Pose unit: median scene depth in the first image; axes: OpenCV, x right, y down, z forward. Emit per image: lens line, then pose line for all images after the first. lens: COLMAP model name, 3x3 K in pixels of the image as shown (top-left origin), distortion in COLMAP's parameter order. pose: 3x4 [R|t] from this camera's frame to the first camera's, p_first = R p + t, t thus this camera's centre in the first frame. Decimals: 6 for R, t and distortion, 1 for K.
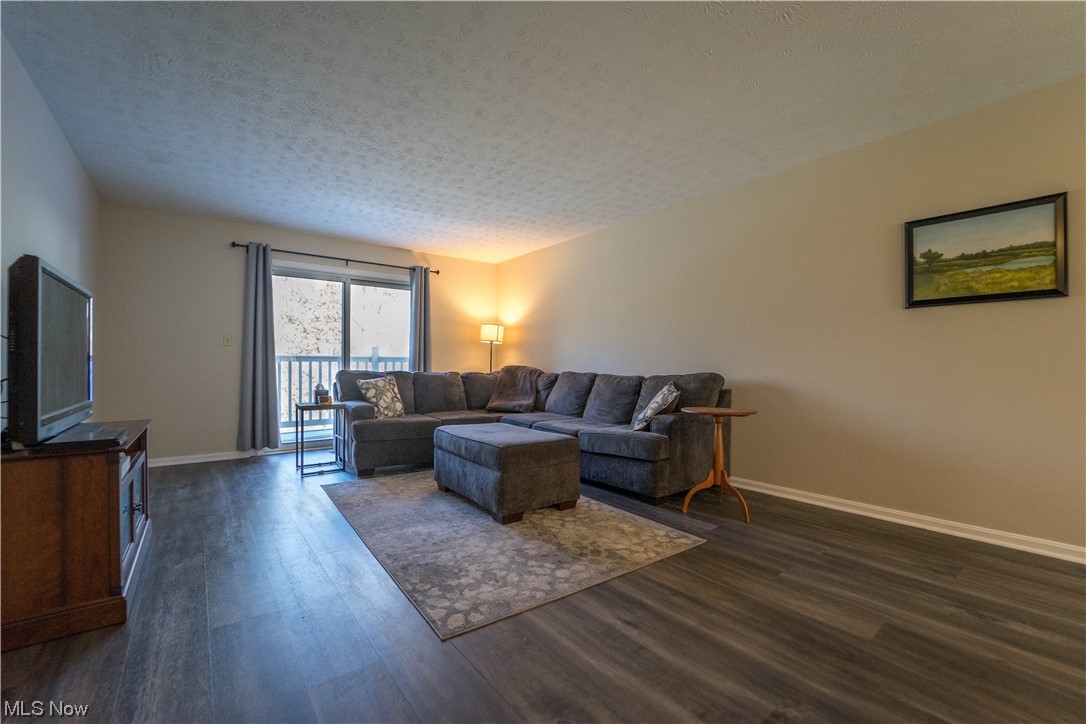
lens RADIAL K [[463.1, 0, 544.9], [0, 463.1, 370.2], [0, 0, 1]] dist [-0.023552, -0.000274]
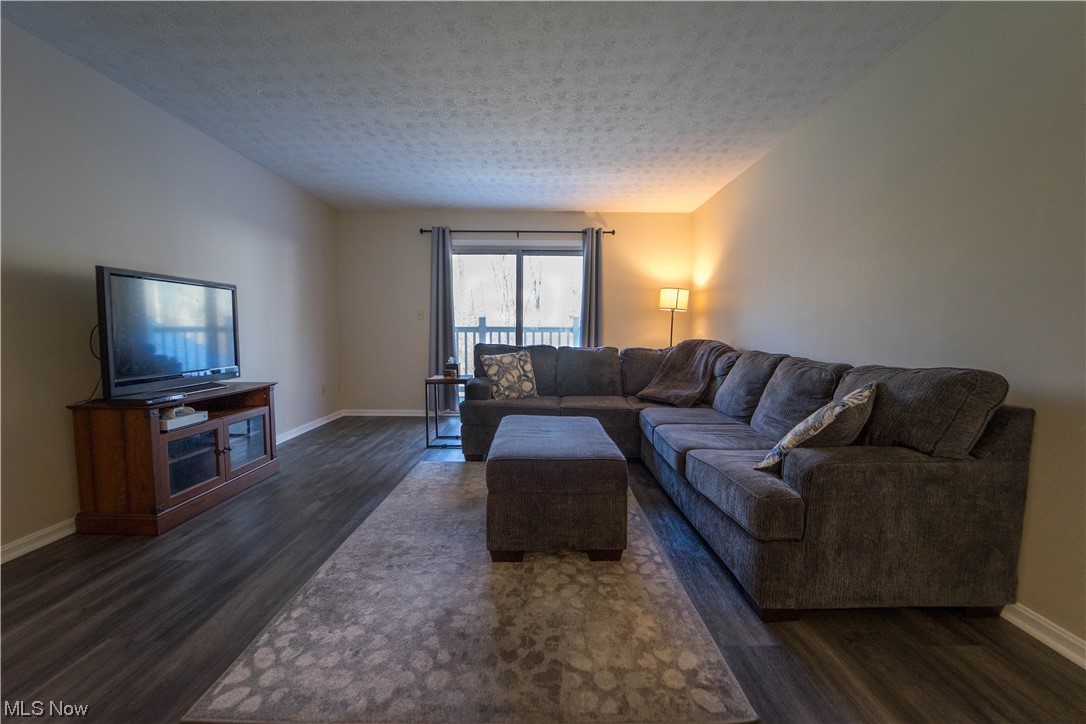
lens RADIAL K [[447.9, 0, 543.0], [0, 447.9, 362.0], [0, 0, 1]] dist [-0.021765, -0.000006]
pose [[0.795812, 0.049714, -0.603499, 0.271561], [-0.002519, 0.996887, 0.078797, -0.041280], [0.605538, -0.061187, 0.793461, 0.306036]]
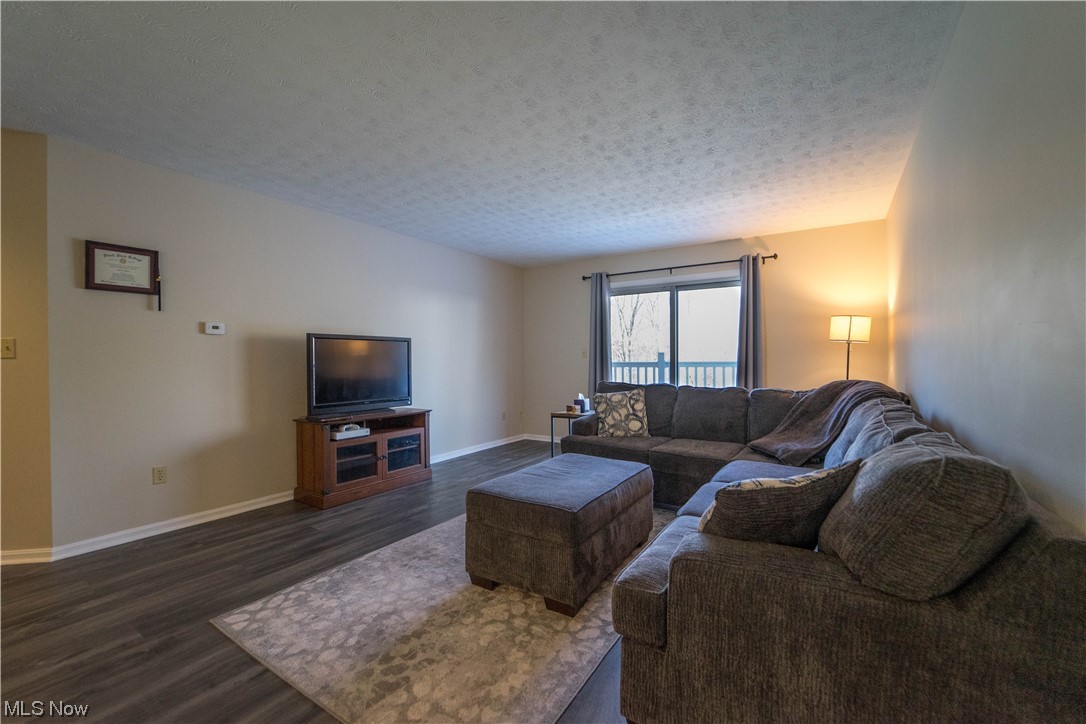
lens RADIAL K [[437.3, 0, 568.5], [0, 437.3, 361.4], [0, 0, 1]] dist [-0.020292, 0.000030]
pose [[0.356454, 0.003848, -0.934305, 0.485521], [0.012010, 0.999890, 0.008700, -0.060047], [0.934236, -0.014323, 0.356368, 0.575725]]
